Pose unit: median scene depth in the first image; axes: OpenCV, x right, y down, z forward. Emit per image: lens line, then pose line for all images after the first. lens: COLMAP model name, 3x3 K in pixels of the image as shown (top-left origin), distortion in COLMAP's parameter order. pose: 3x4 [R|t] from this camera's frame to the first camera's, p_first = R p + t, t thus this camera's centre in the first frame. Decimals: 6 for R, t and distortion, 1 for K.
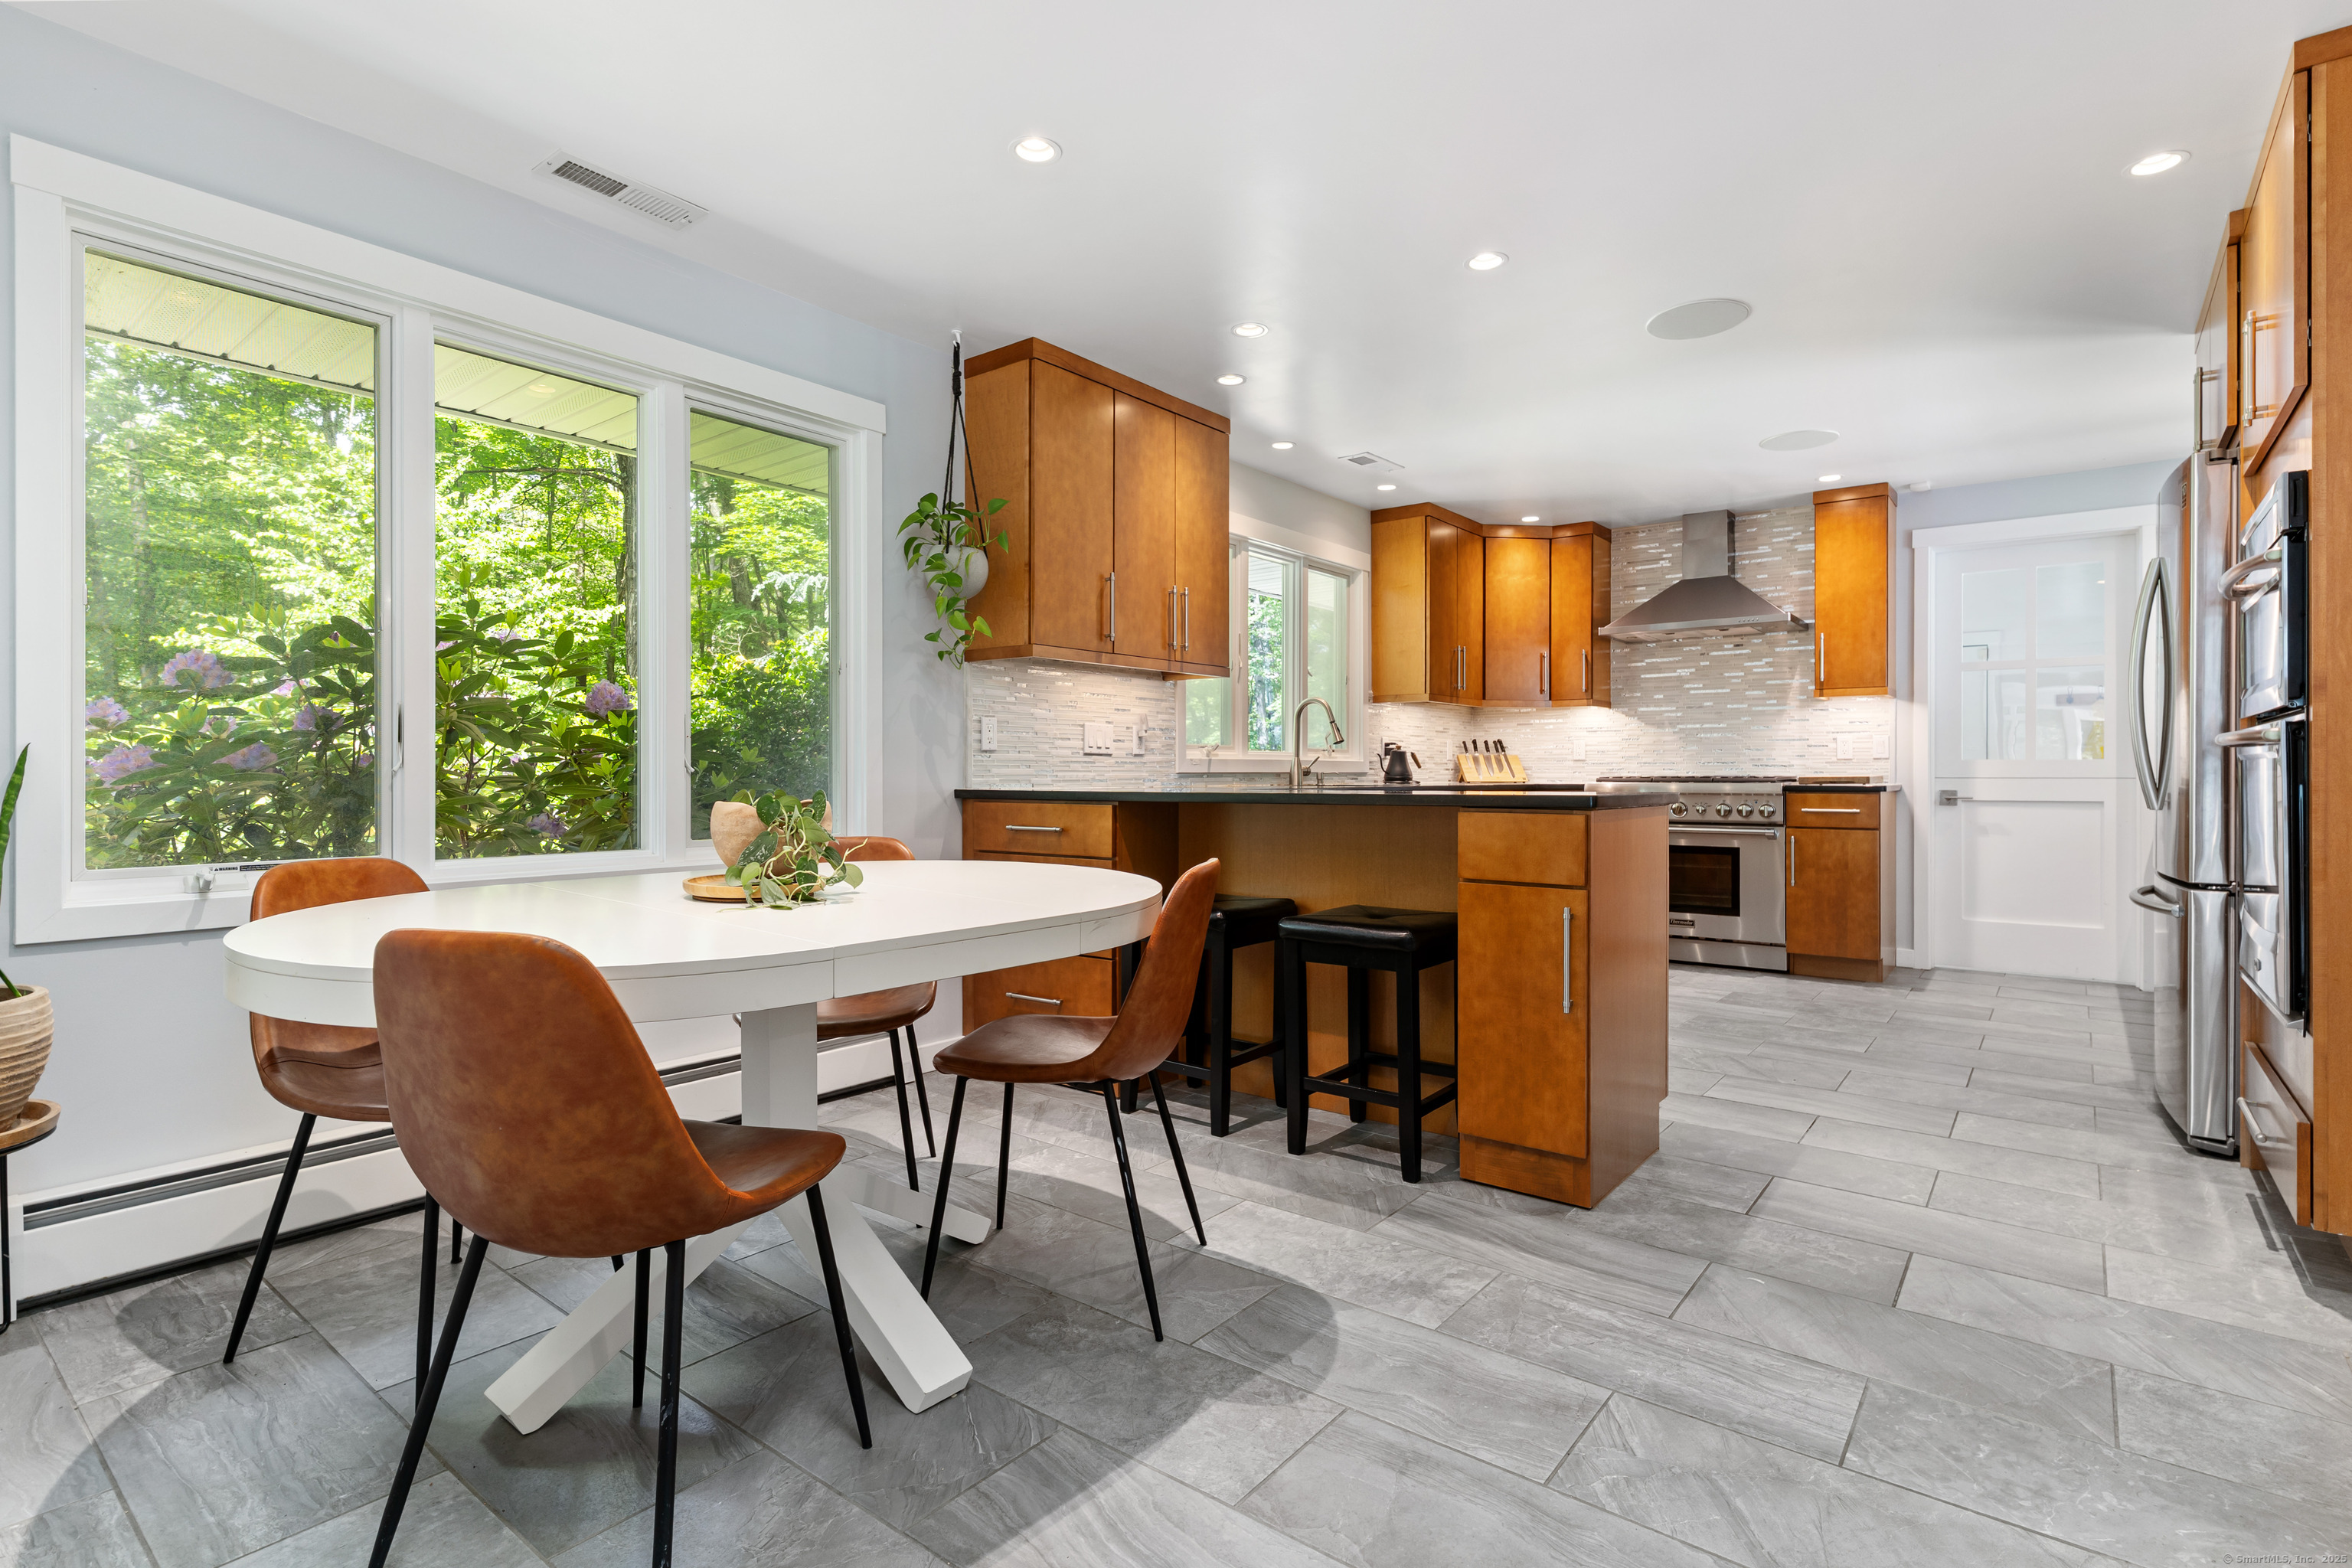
lens RADIAL K [[1127.0, 0, 1175.6], [0, 1127.0, 783.2], [0, 0, 1]] dist [0.005018, -0.000843]
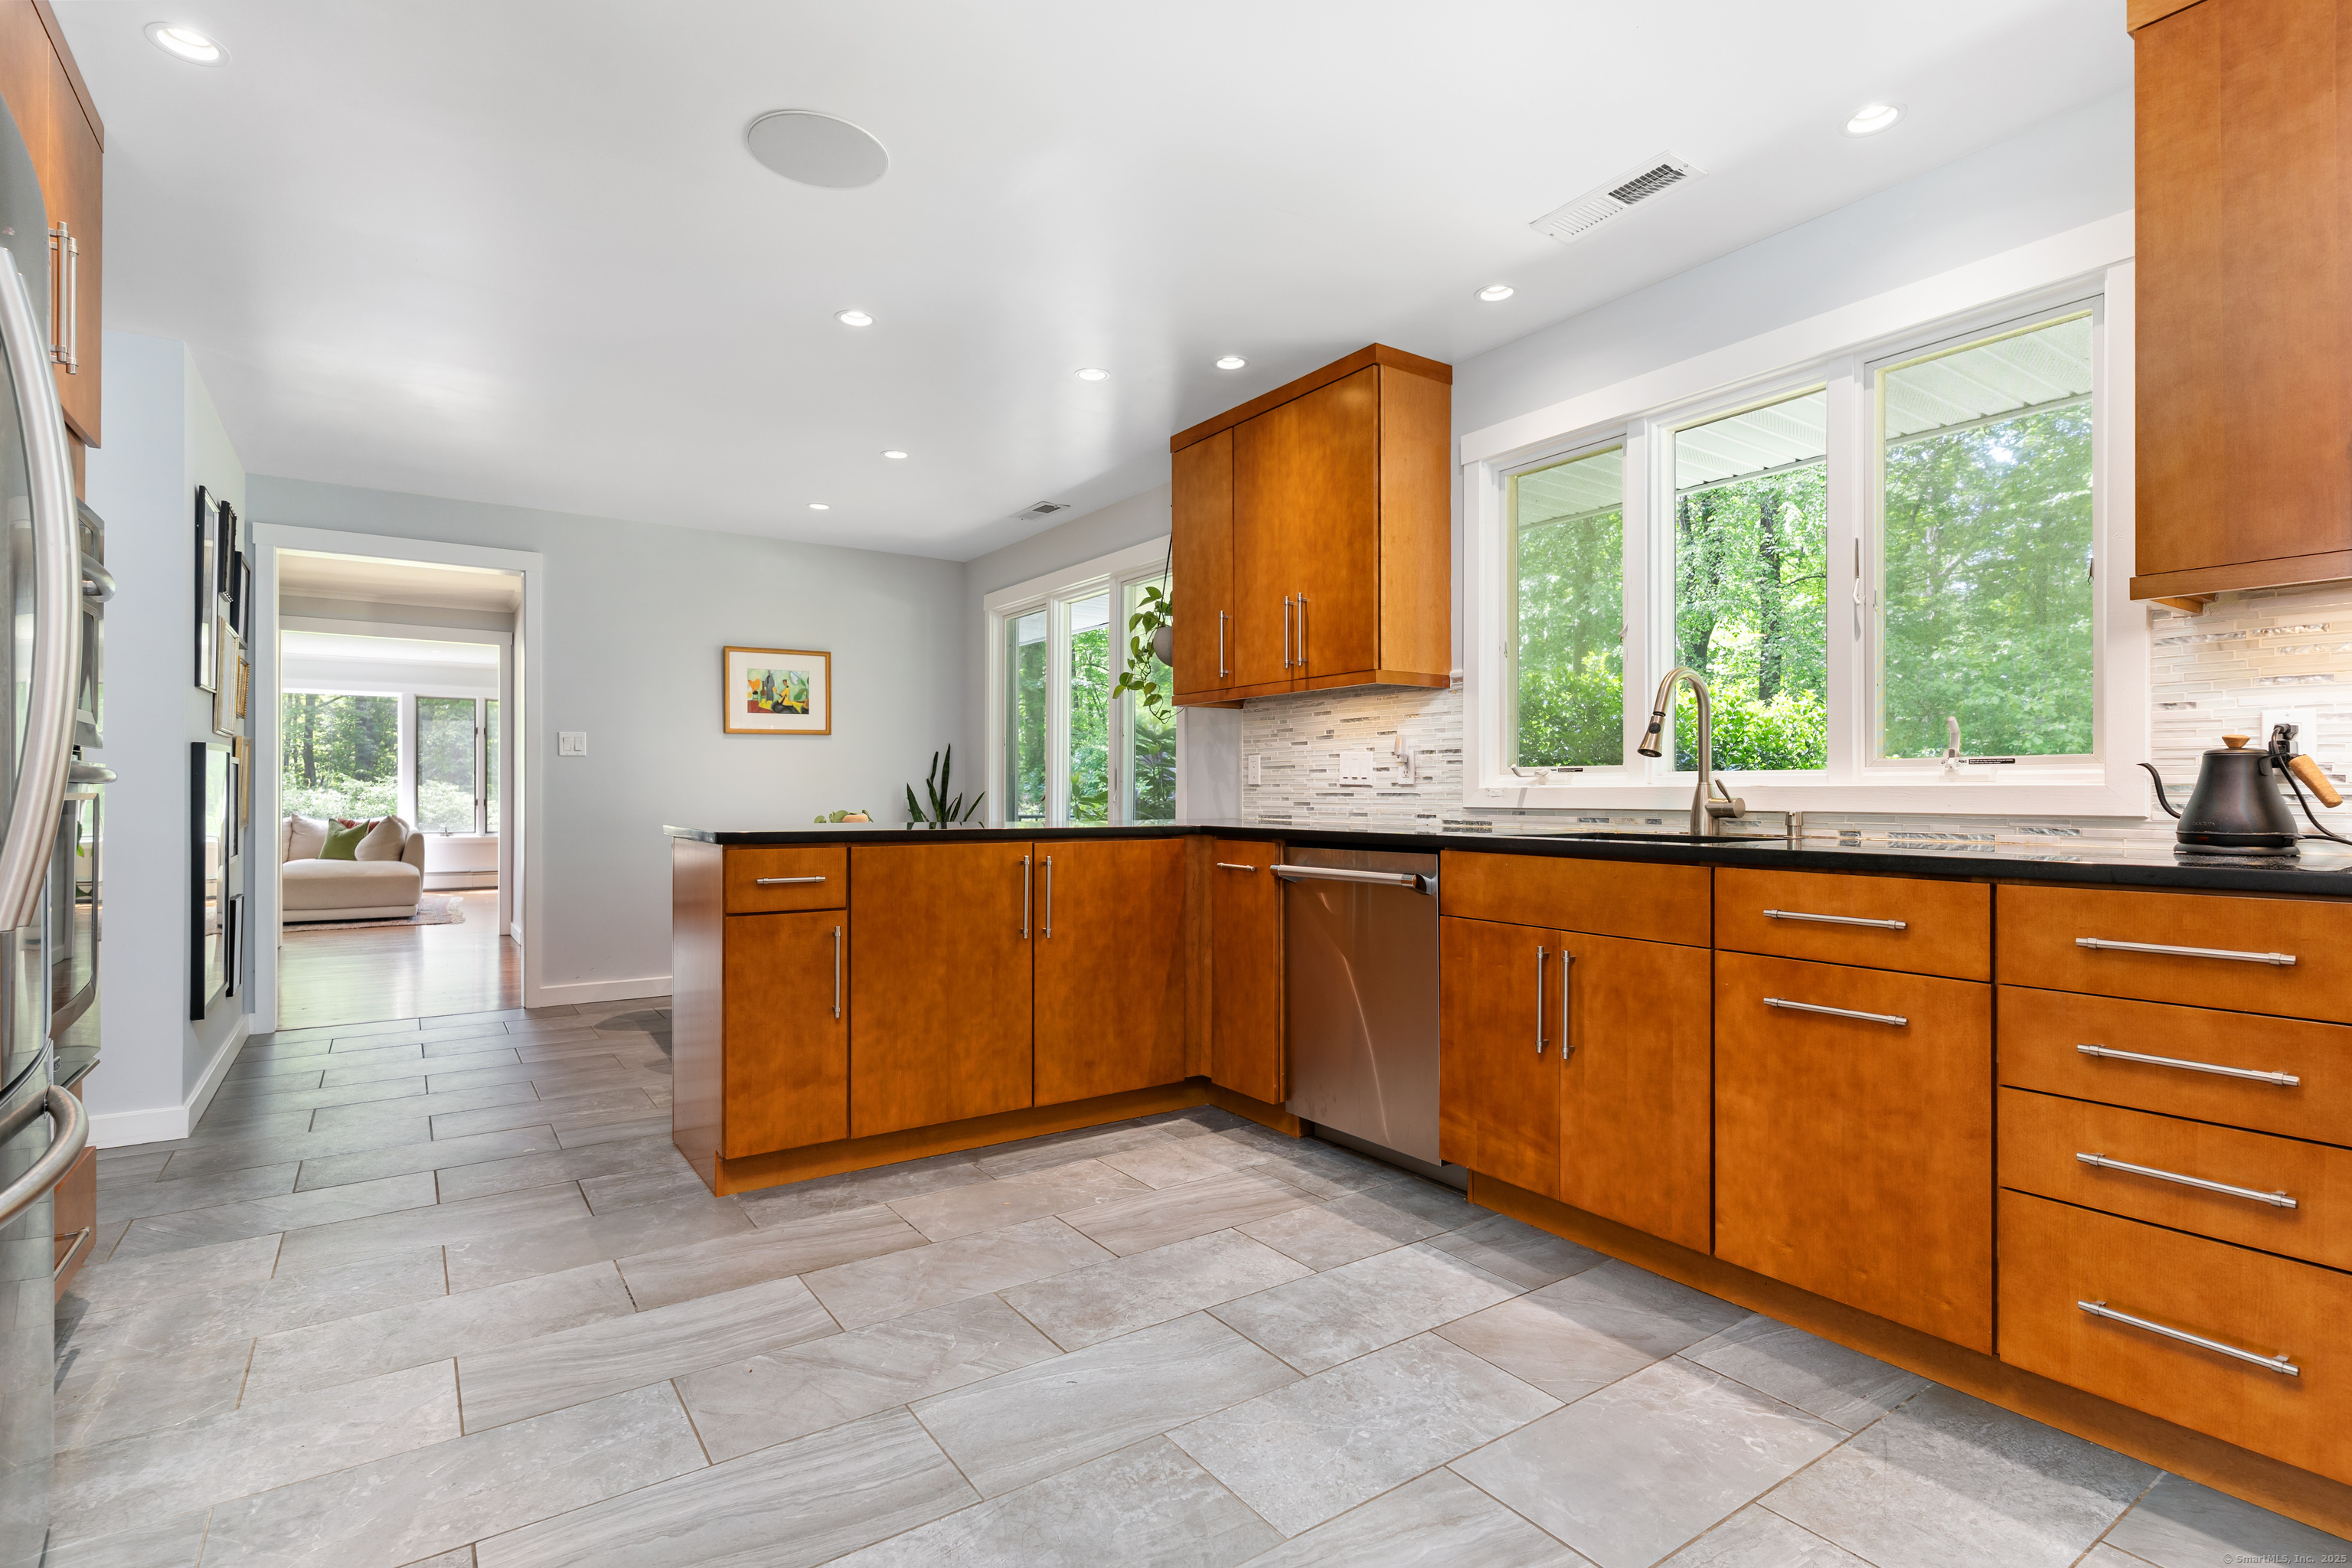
lens RADIAL K [[1127.0, 0, 1141.5], [0, 1127.0, 781.6], [0, 0, 1]] dist [0.005018, -0.000843]
pose [[-0.310606, -0.009299, -0.950493, 0.677958], [-0.010261, 0.999927, -0.006430, -0.017172], [0.950483, 0.007756, -0.310679, 0.899941]]
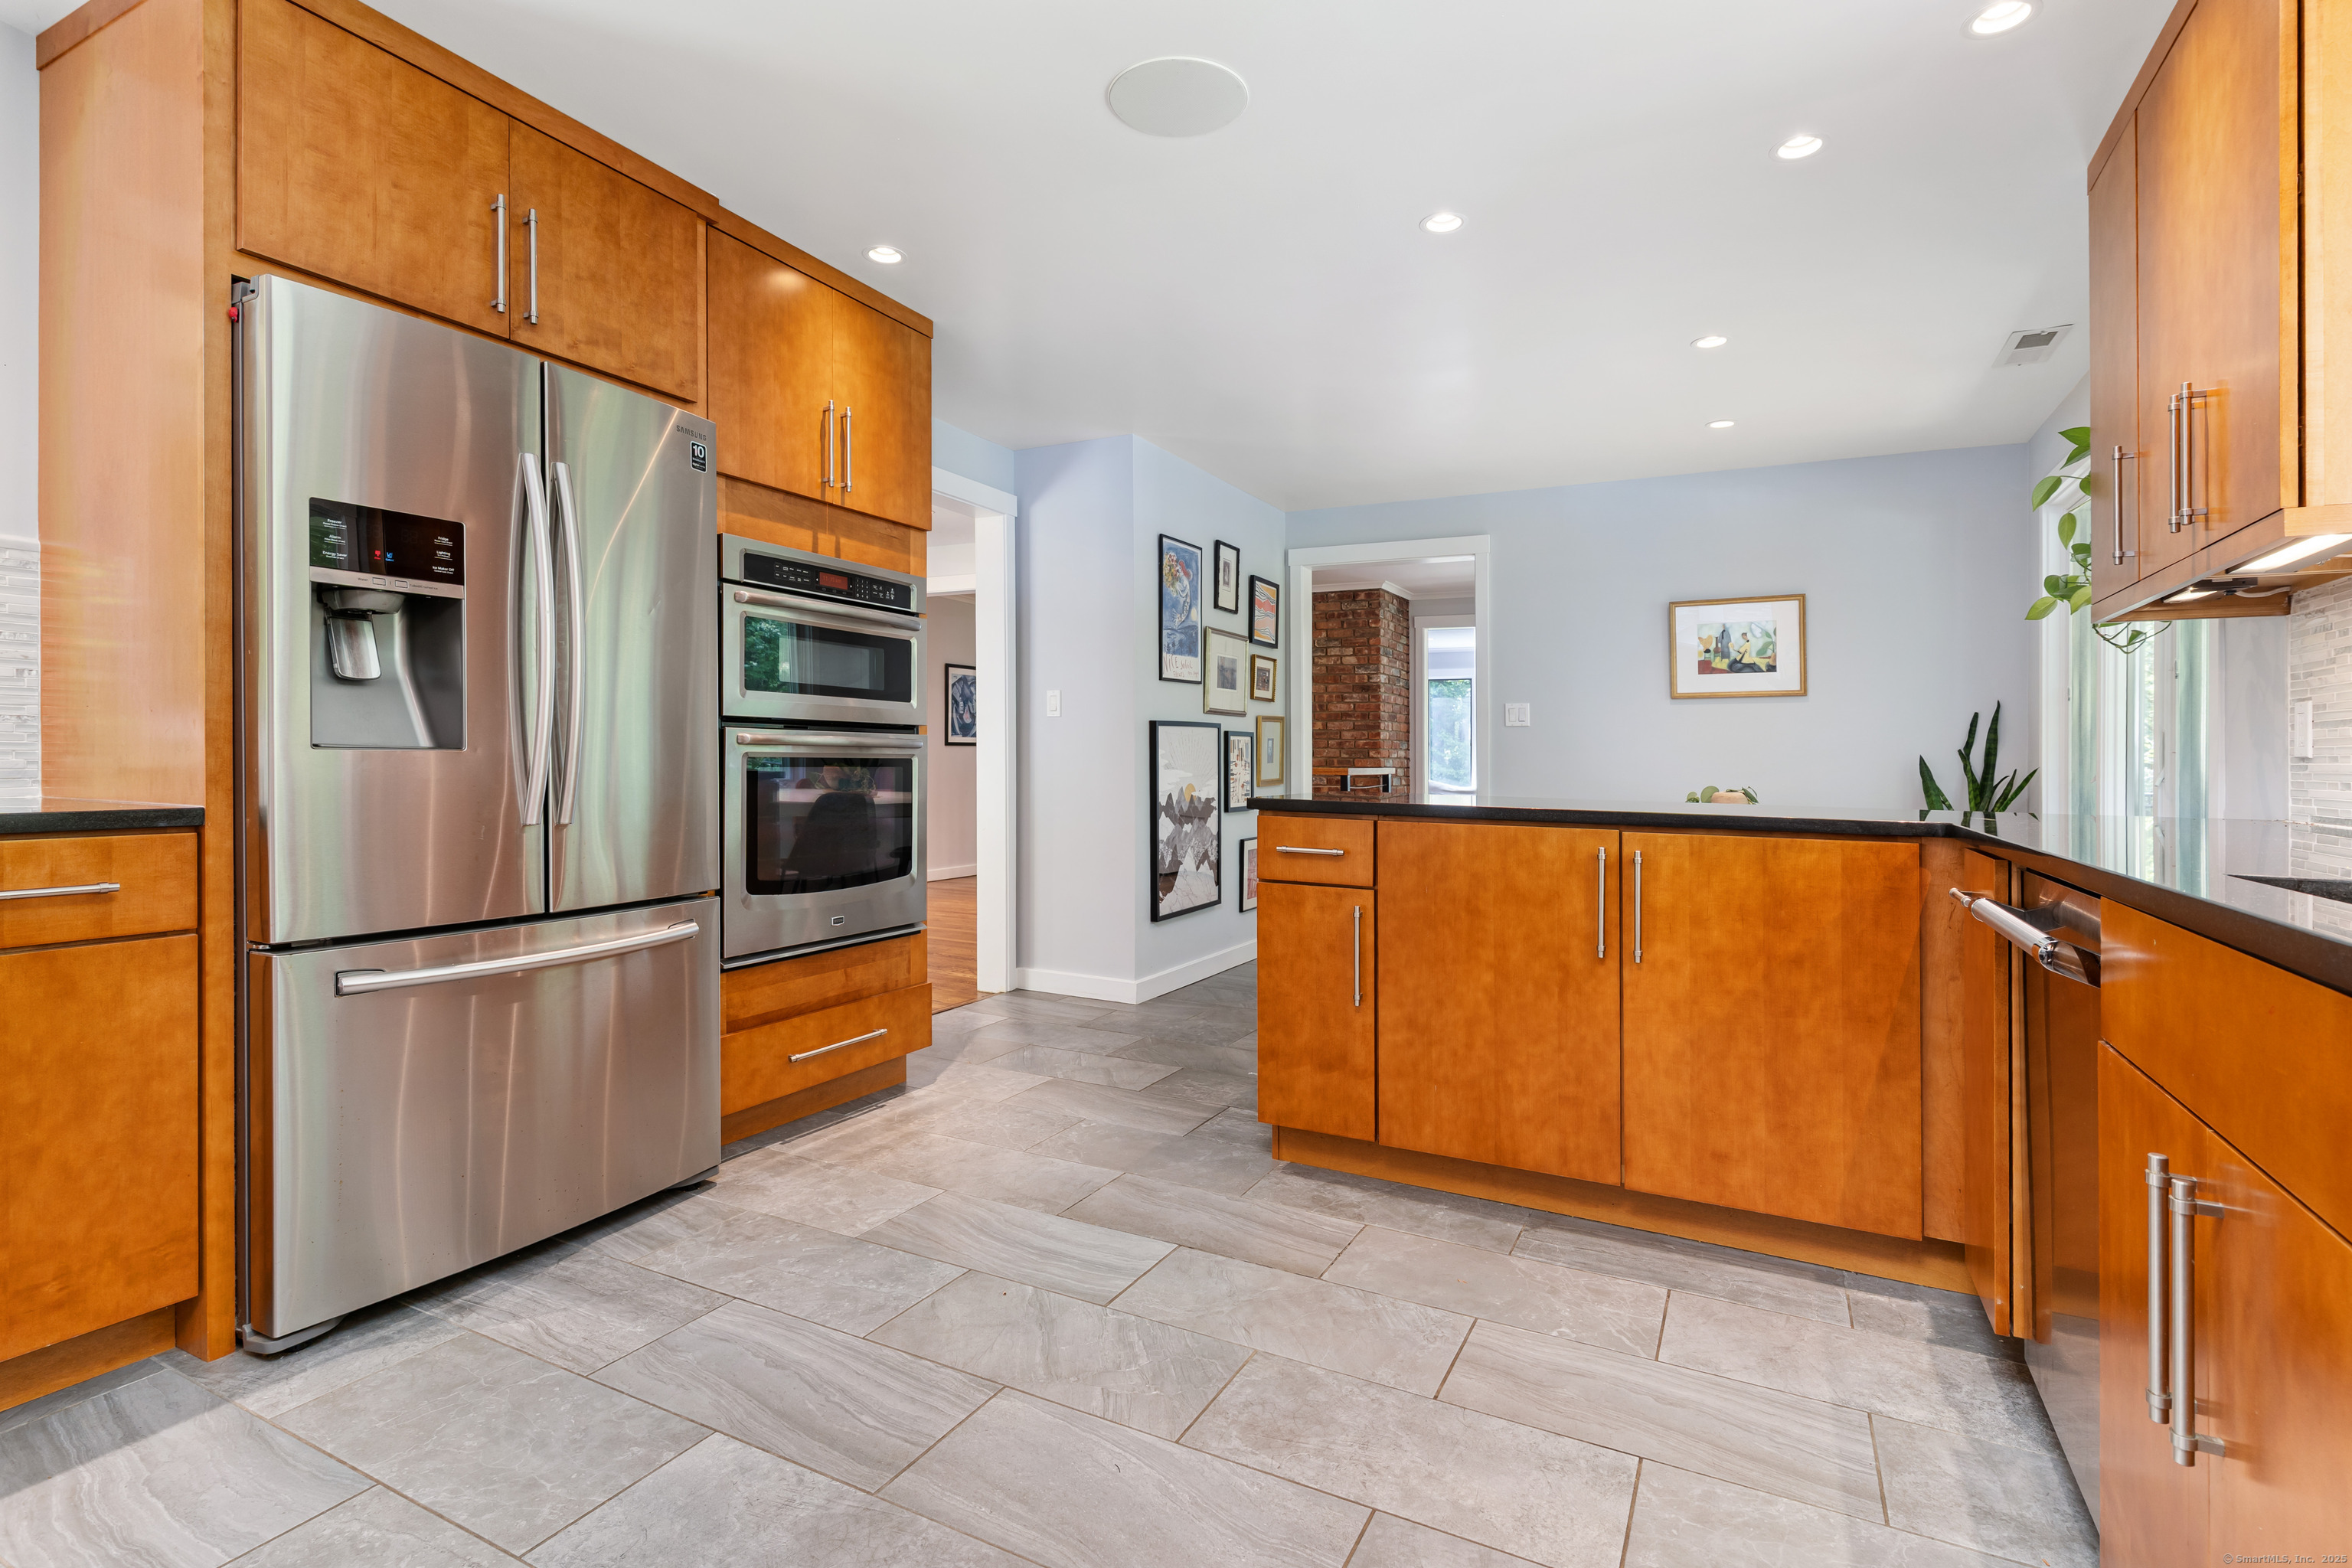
lens RADIAL K [[1127.0, 0, 1170.1], [0, 1127.0, 754.7], [0, 0, 1]] dist [0.005018, -0.000843]
pose [[-0.982678, -0.014207, -0.184778, 0.383757], [-0.015857, 0.999847, 0.007451, -0.018473], [0.184644, 0.010252, -0.982752, 1.062840]]
